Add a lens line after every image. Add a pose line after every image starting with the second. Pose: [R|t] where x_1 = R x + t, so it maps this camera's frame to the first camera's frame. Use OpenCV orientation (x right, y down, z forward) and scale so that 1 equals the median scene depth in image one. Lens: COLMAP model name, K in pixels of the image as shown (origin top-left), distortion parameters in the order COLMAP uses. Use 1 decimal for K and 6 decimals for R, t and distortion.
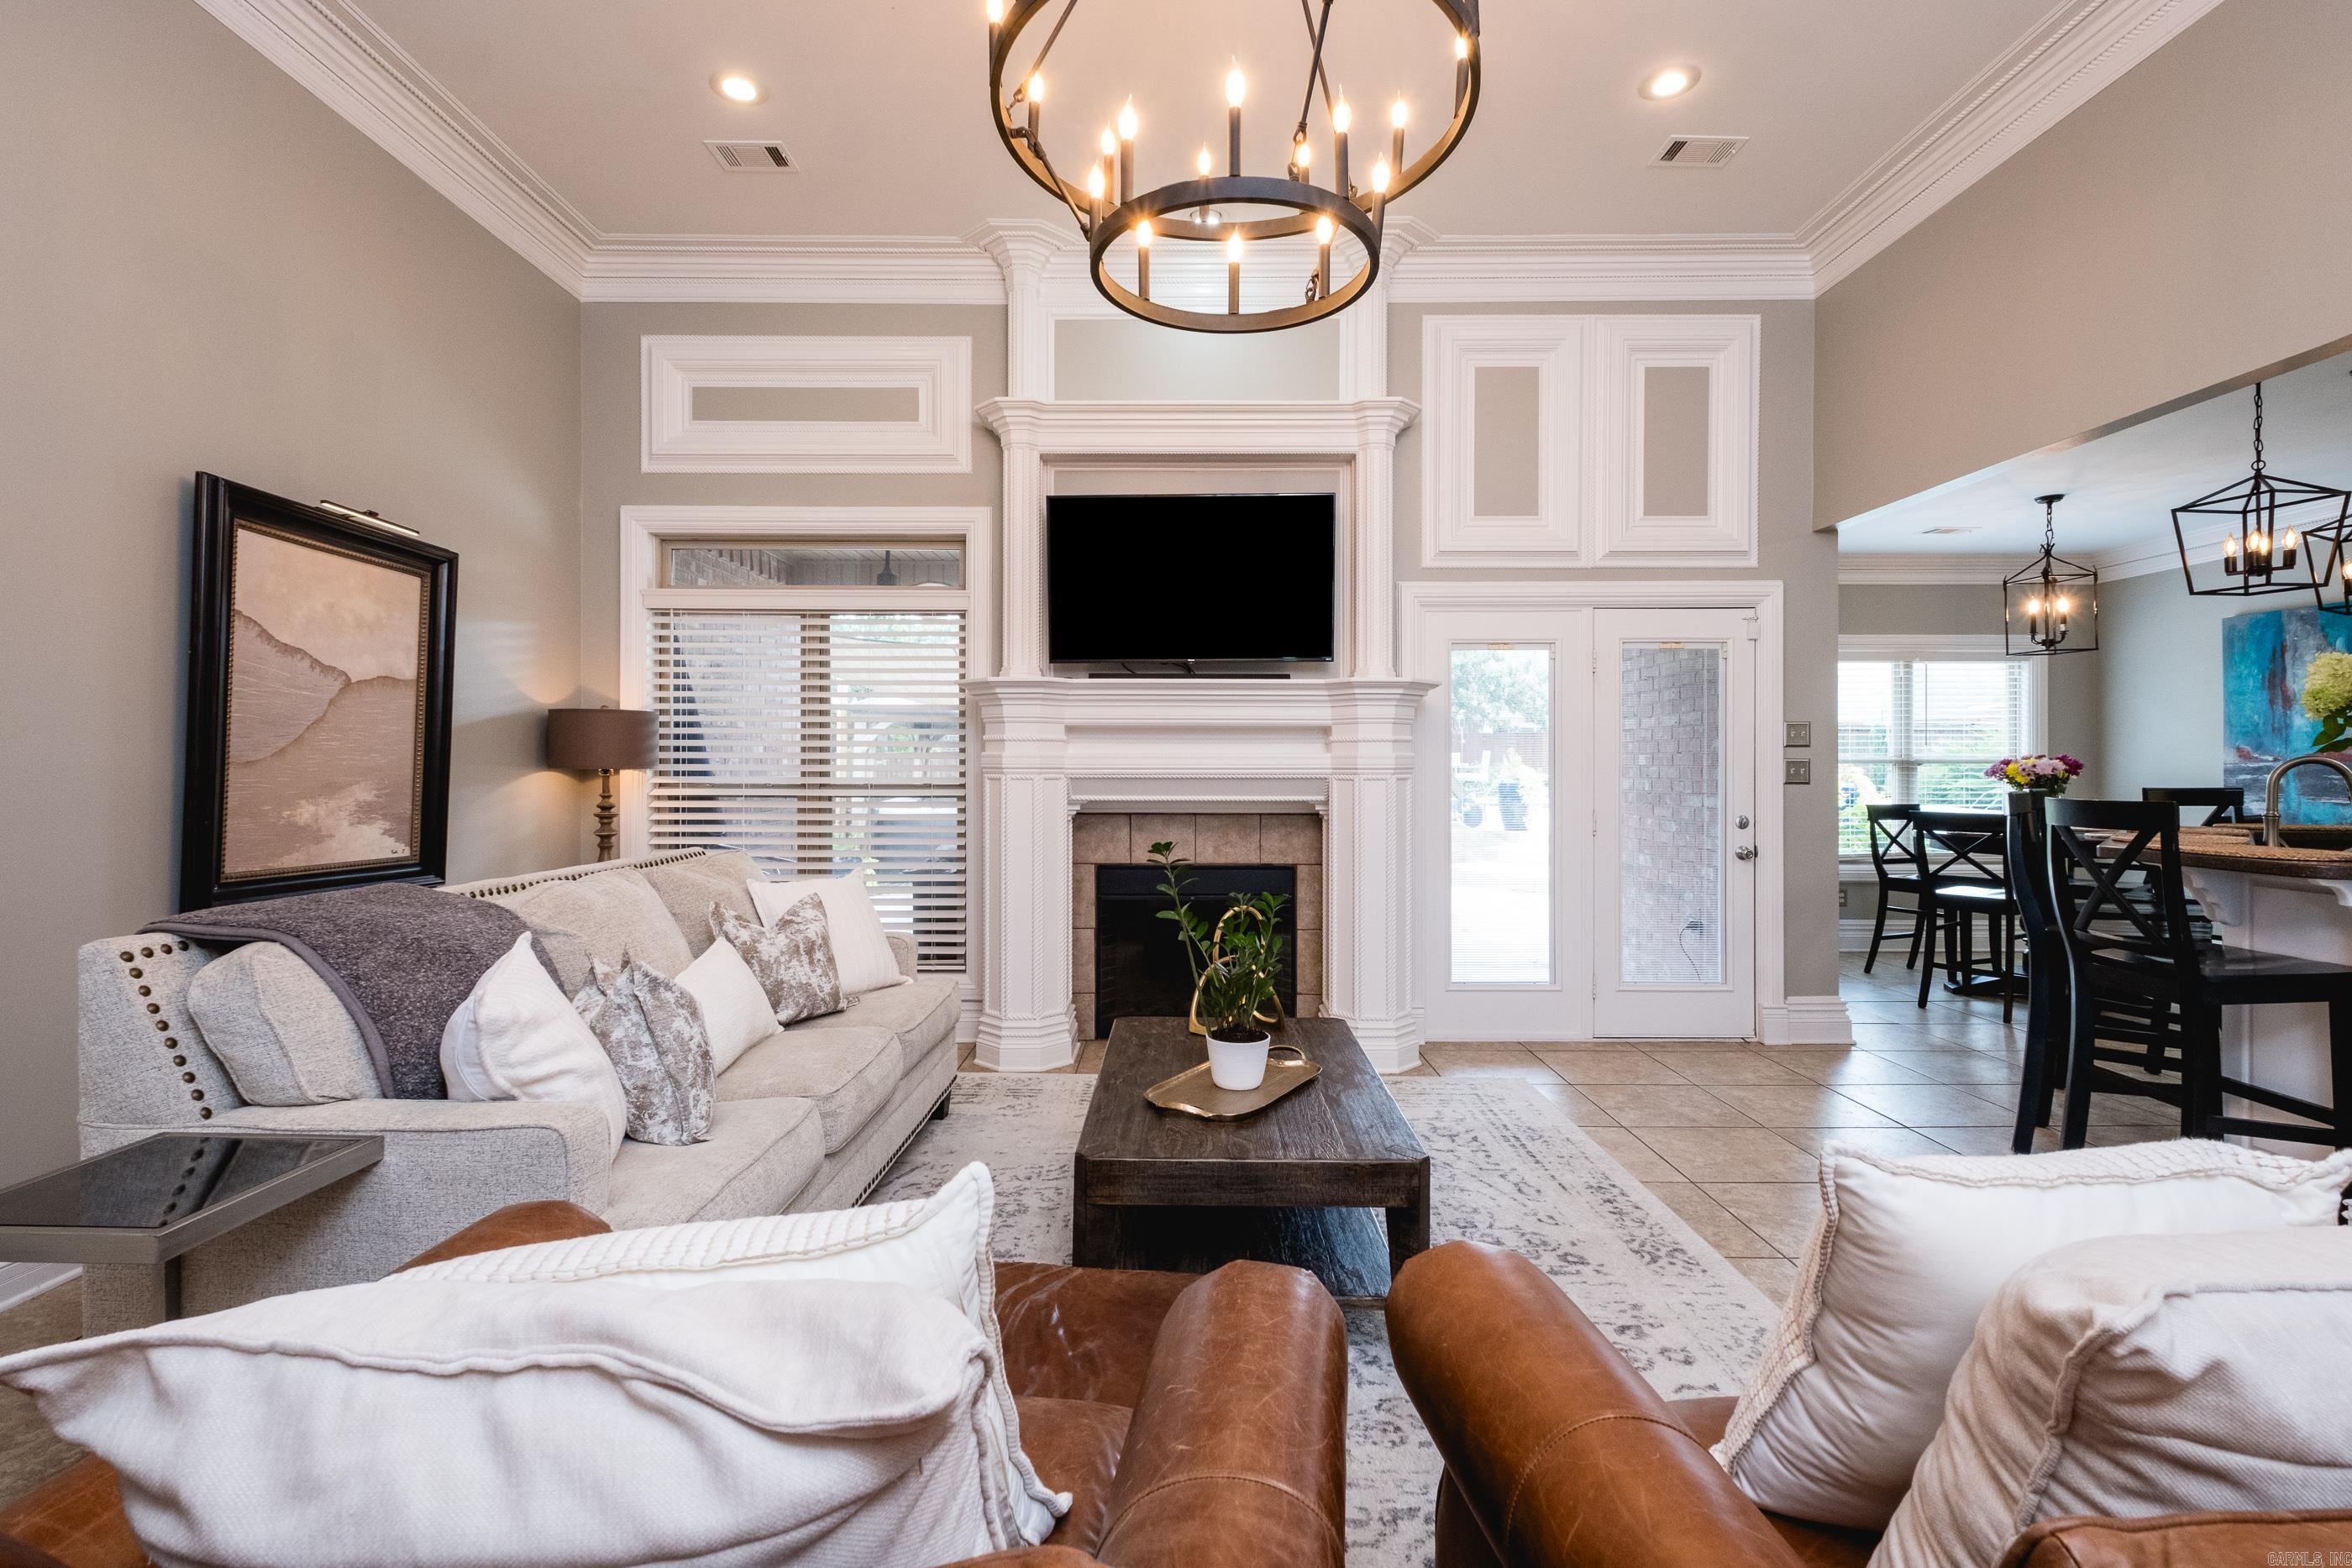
lens RADIAL K [[1023.4, 0, 1175.1], [0, 1023.4, 764.3], [0, 0, 1]] dist [0.004142, -0.001170]
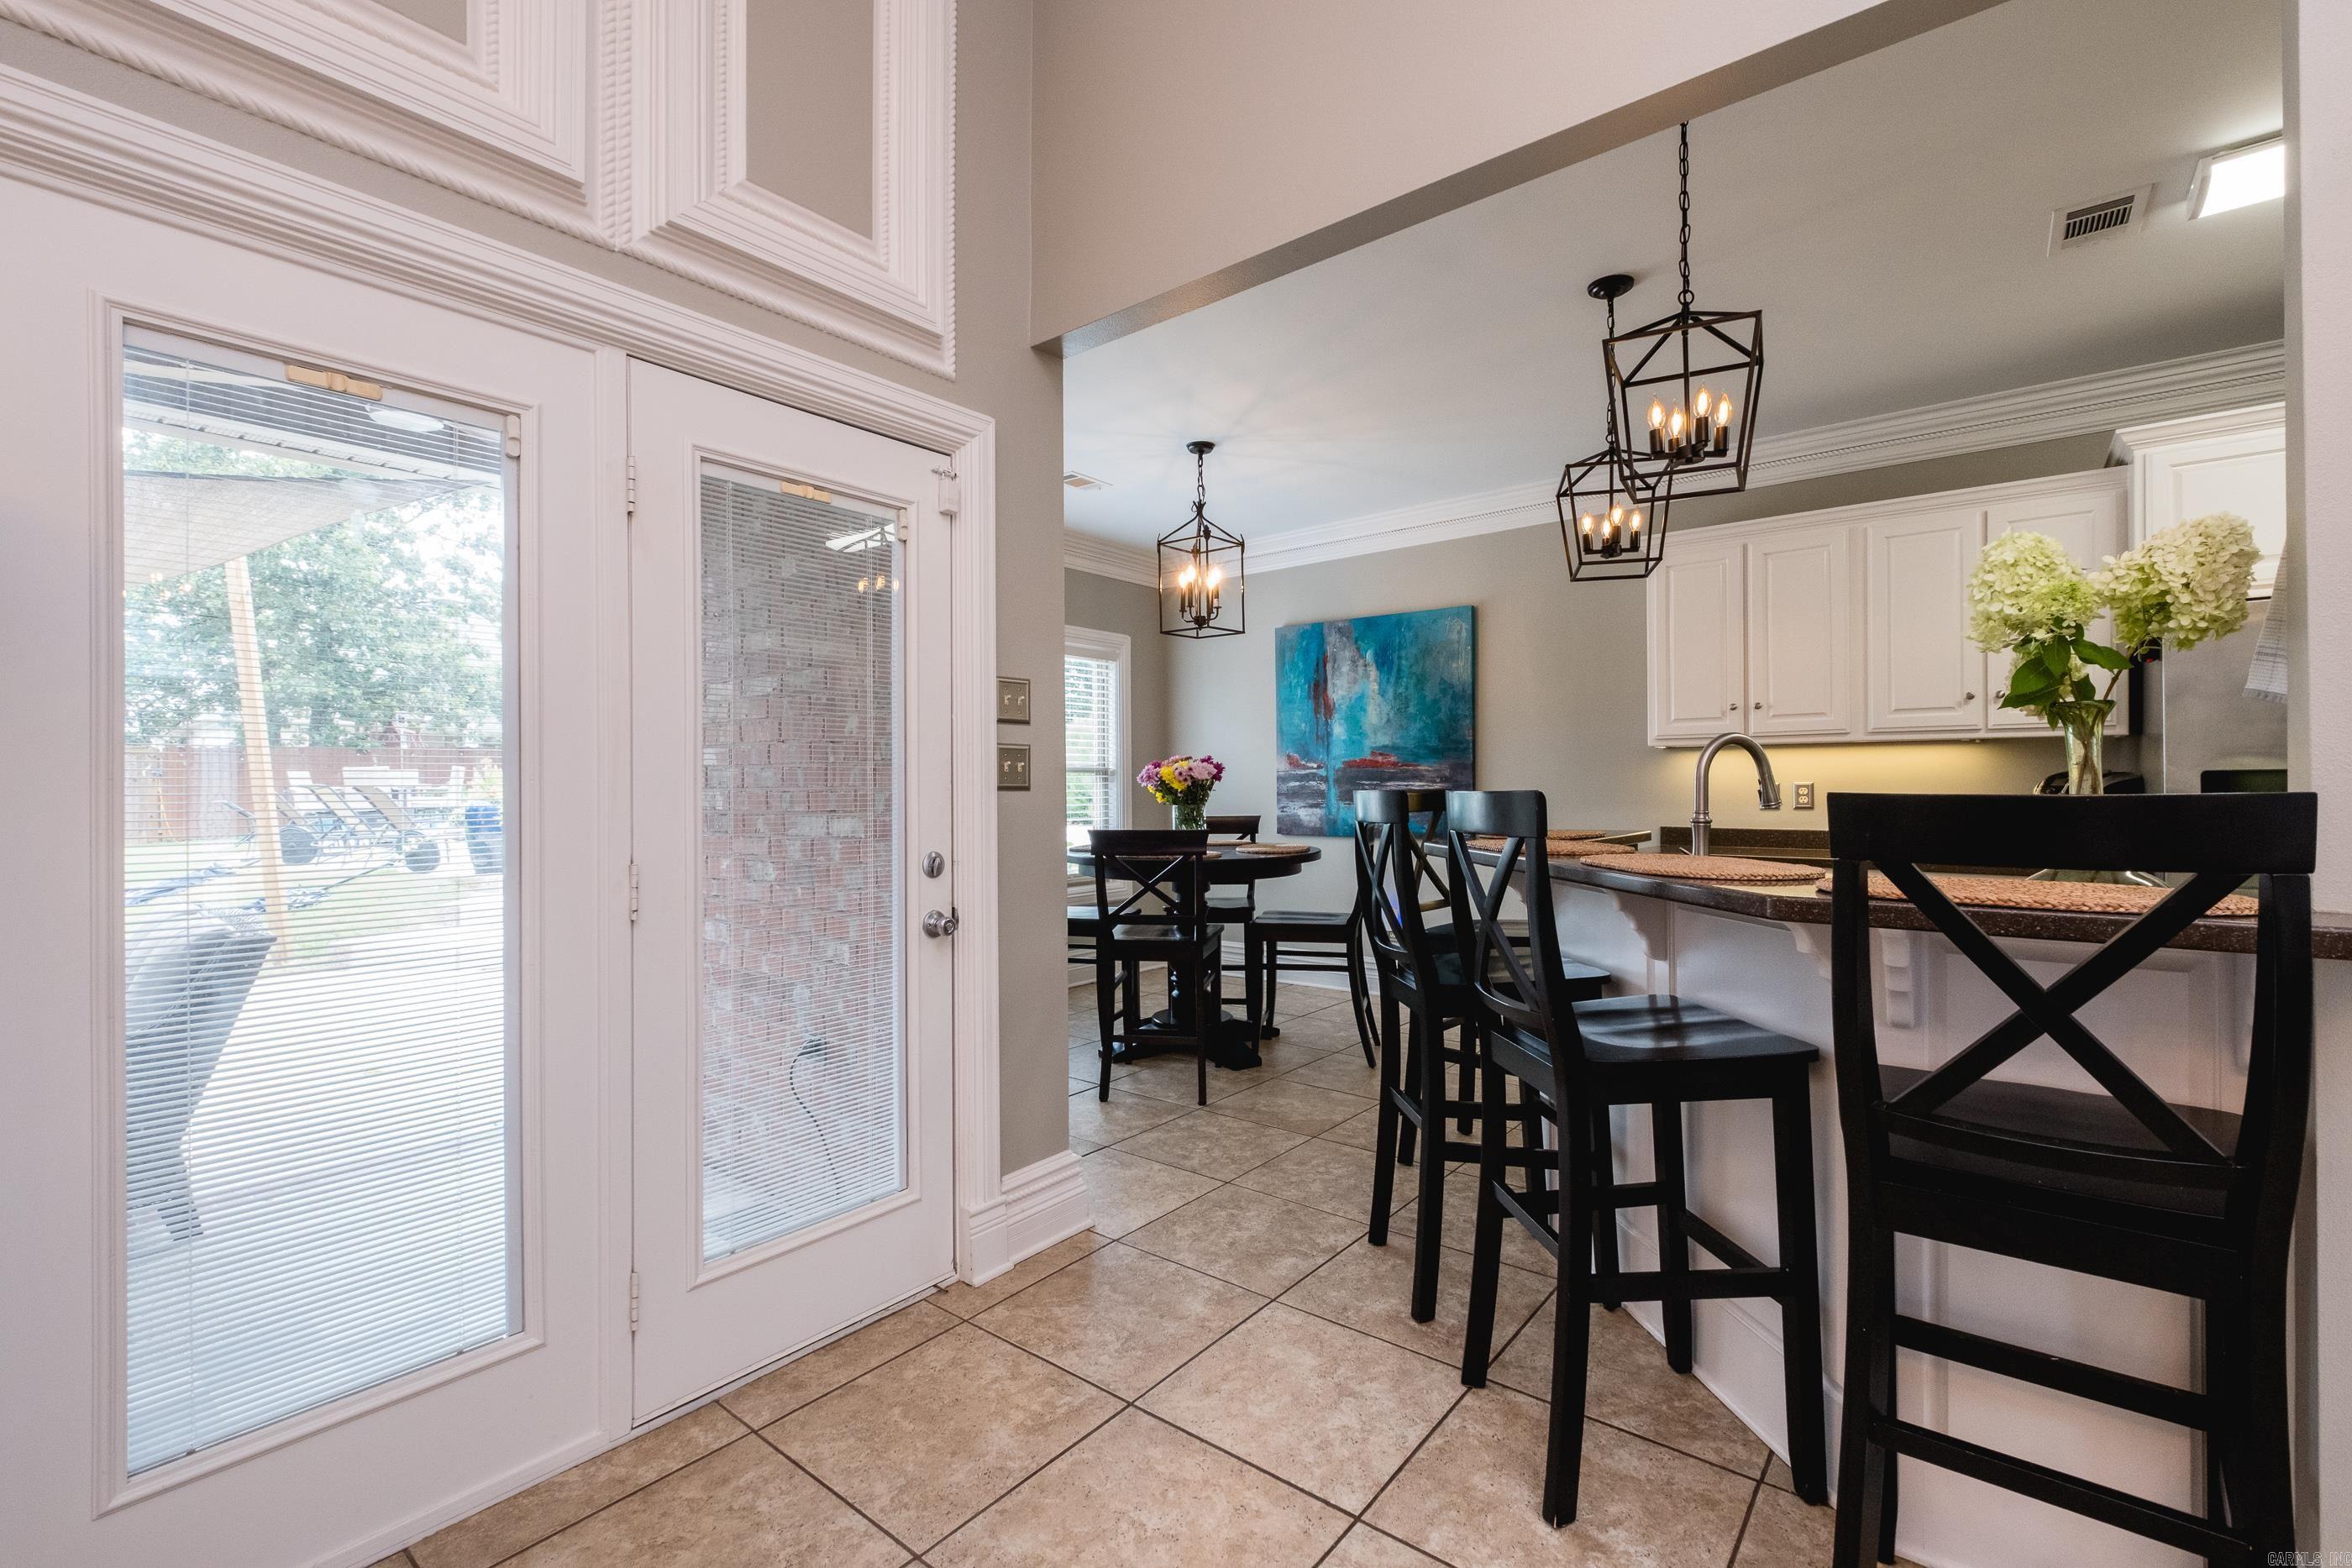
lens RADIAL K [[1023.4, 0, 1192.1], [0, 1023.4, 789.2], [0, 0, 1]] dist [0.004142, -0.001170]
pose [[0.616798, -0.004445, 0.787109, 0.233710], [0.002970, 0.999990, 0.003321, 0.017493], [-0.787116, 0.000289, 0.616805, 0.592113]]
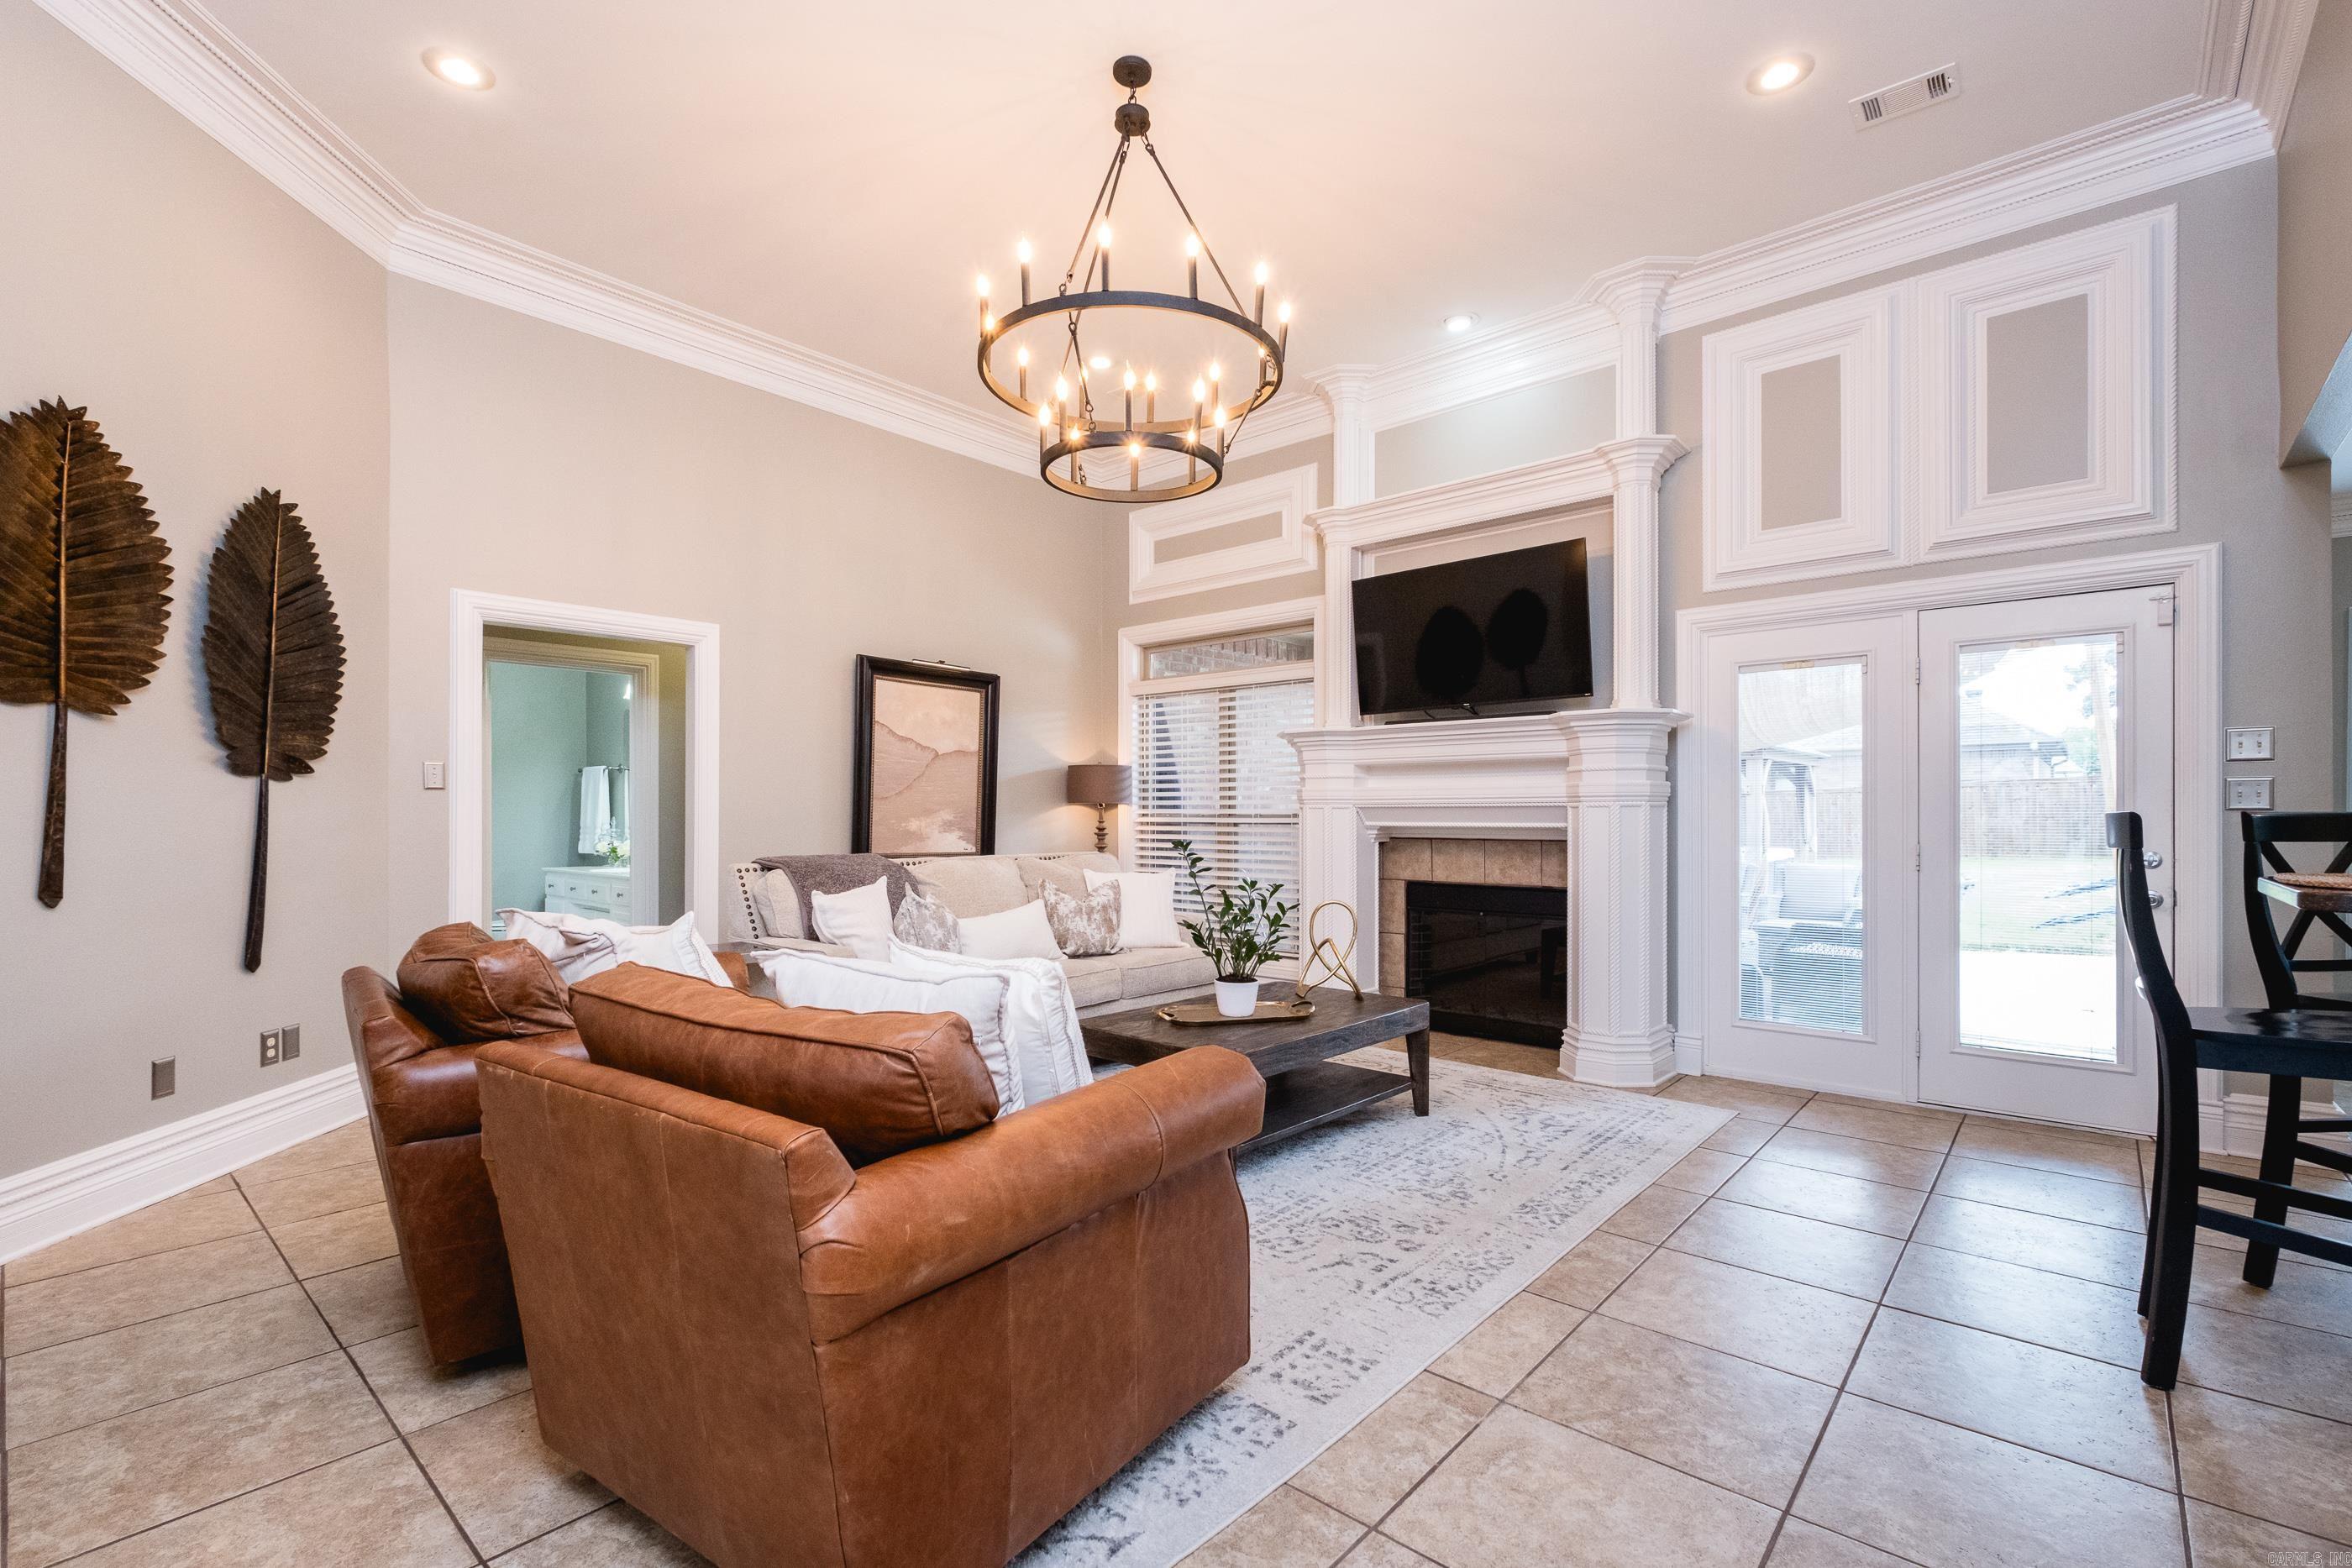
lens RADIAL K [[1023.4, 0, 1218.5], [0, 1023.4, 813.9], [0, 0, 1]] dist [0.004142, -0.001170]
pose [[0.768326, -0.002835, -0.640053, 0.520126], [0.002776, 0.999996, -0.001097, 0.020473], [0.640053, -0.000934, 0.768330, -0.056399]]
